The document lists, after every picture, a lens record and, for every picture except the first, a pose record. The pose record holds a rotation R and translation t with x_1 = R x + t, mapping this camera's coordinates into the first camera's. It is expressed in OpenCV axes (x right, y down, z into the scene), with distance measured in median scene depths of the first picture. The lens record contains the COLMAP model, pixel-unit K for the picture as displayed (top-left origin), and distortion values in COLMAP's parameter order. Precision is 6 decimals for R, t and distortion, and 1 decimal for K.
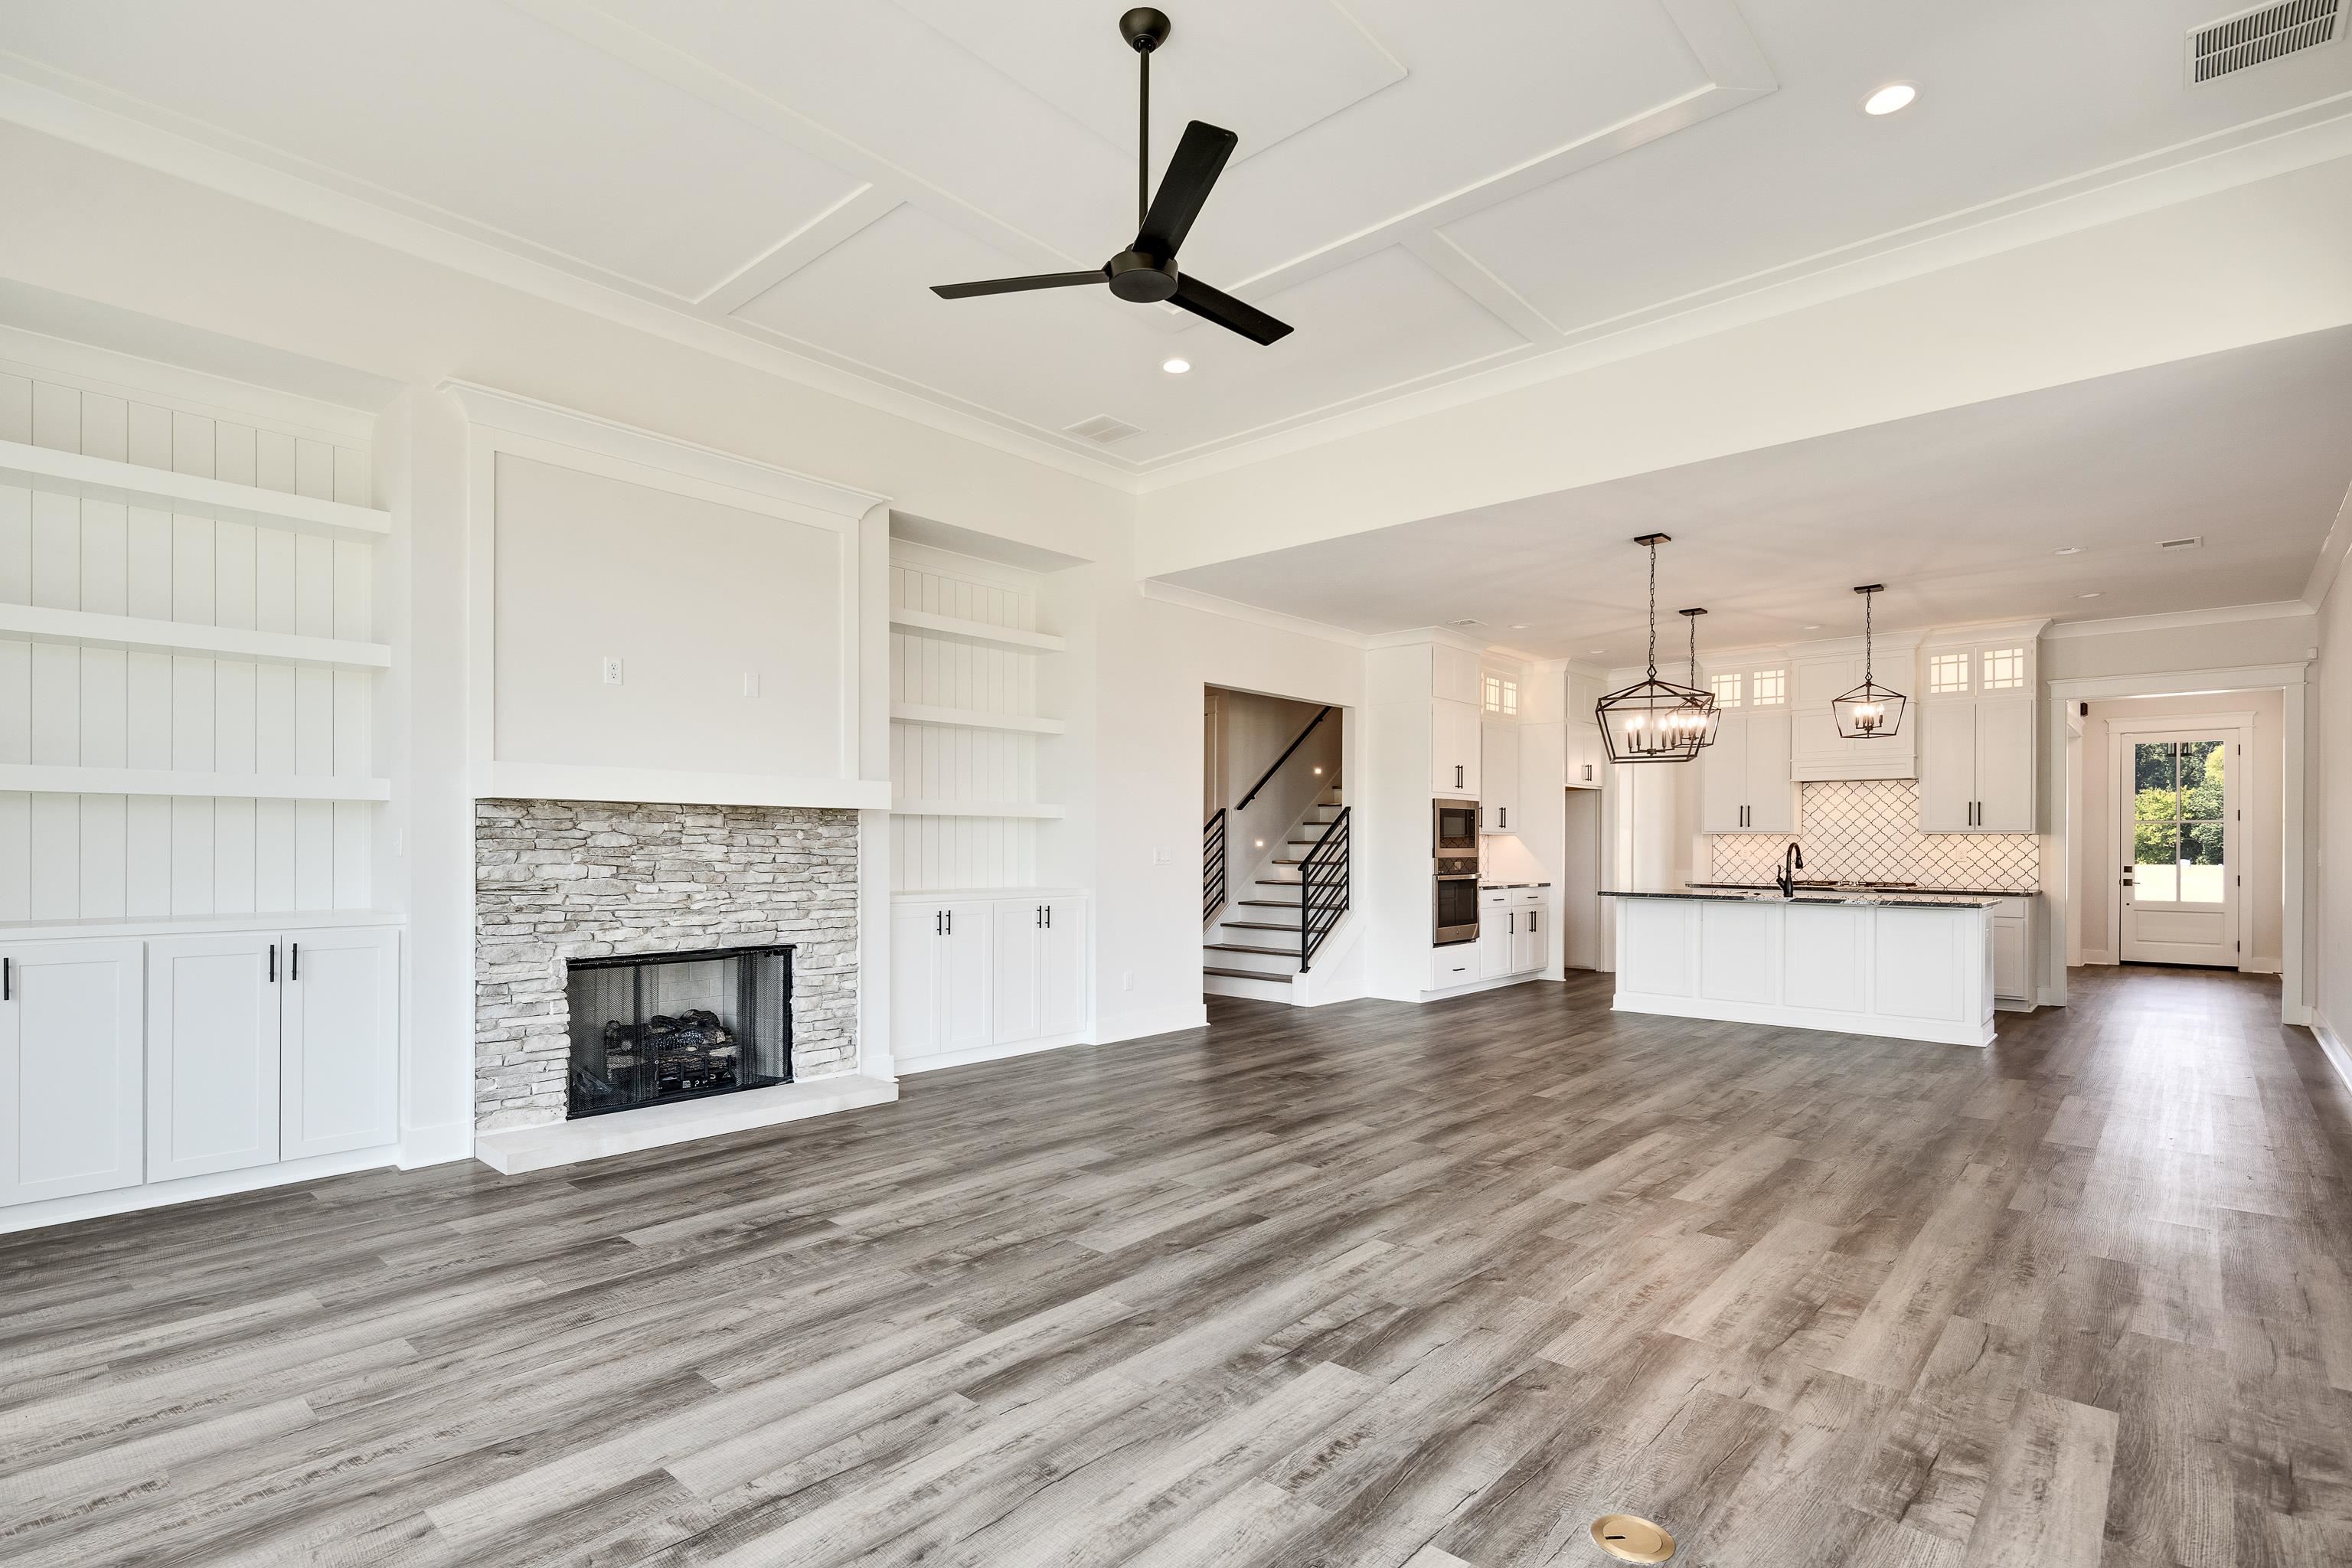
lens RADIAL K [[1143.2, 0, 1152.2], [0, 1143.2, 844.9], [0, 0, 1]] dist [0.000866, -0.000424]
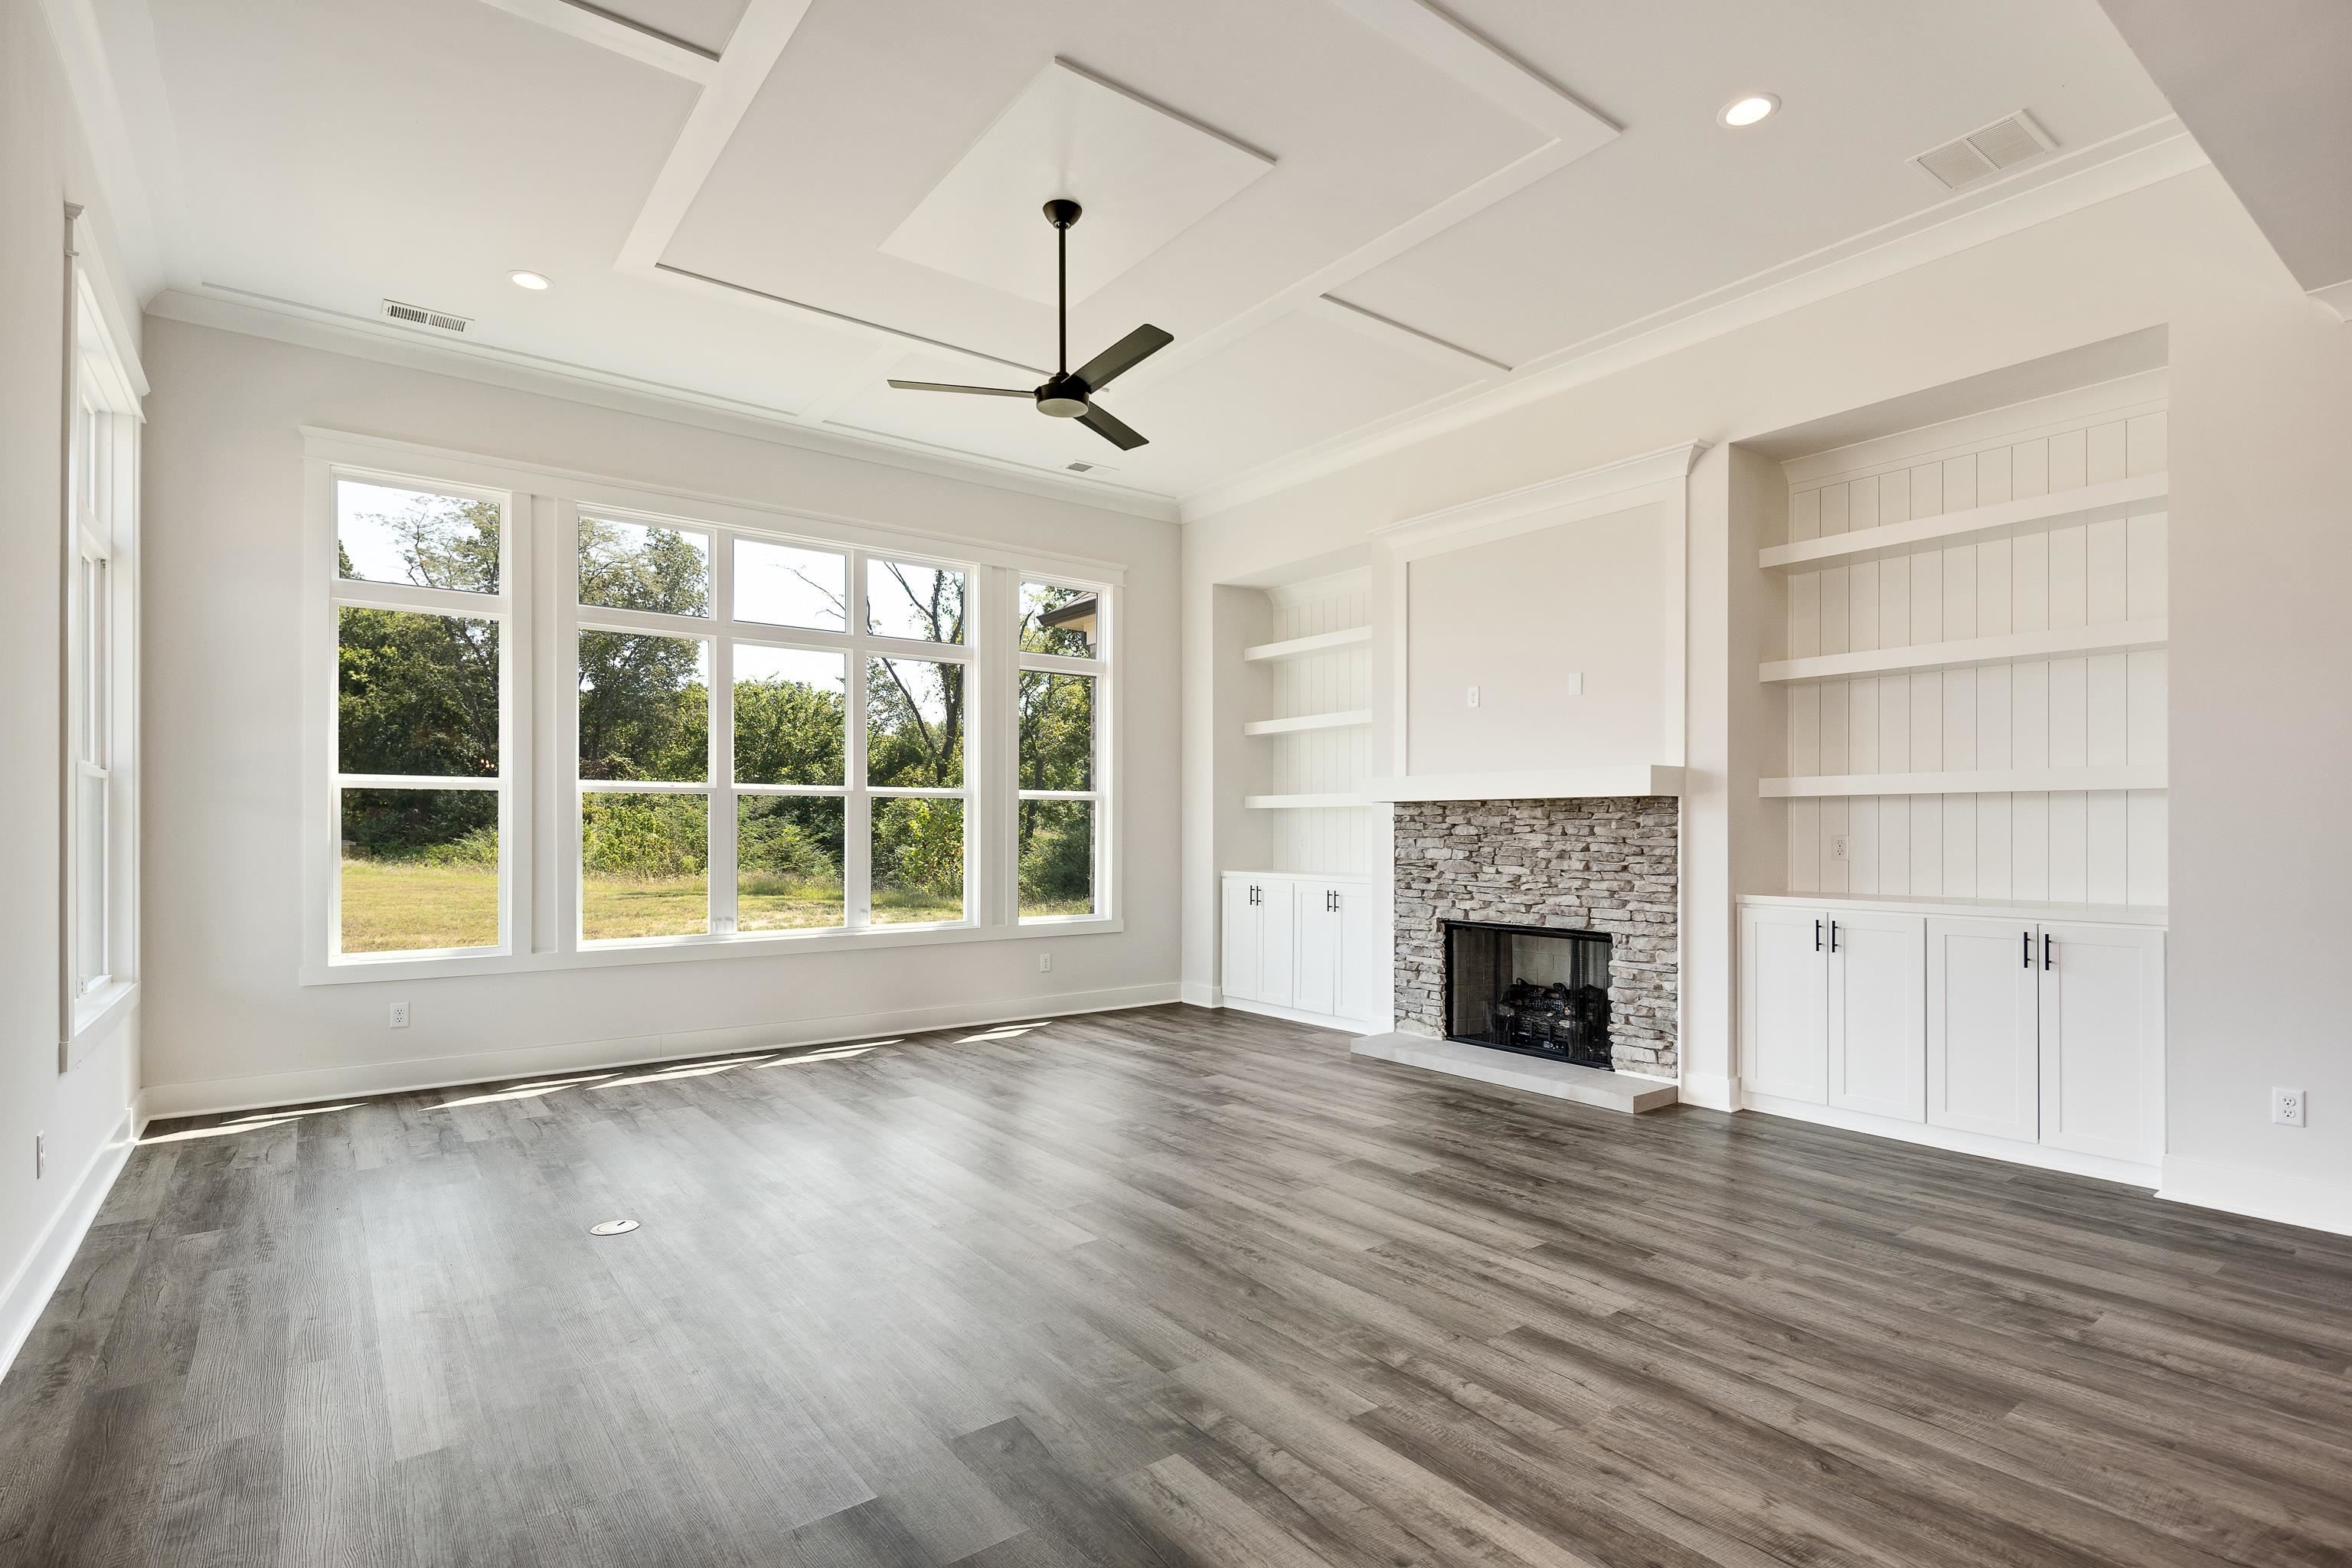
lens RADIAL K [[1143.2, 0, 1184.7], [0, 1143.2, 824.6], [0, 0, 1]] dist [0.000866, -0.000424]
pose [[-0.180676, -0.009095, -0.983501, 0.821297], [-0.003585, 0.999957, -0.008589, 0.001609], [0.983536, 0.001974, -0.180701, 0.899003]]
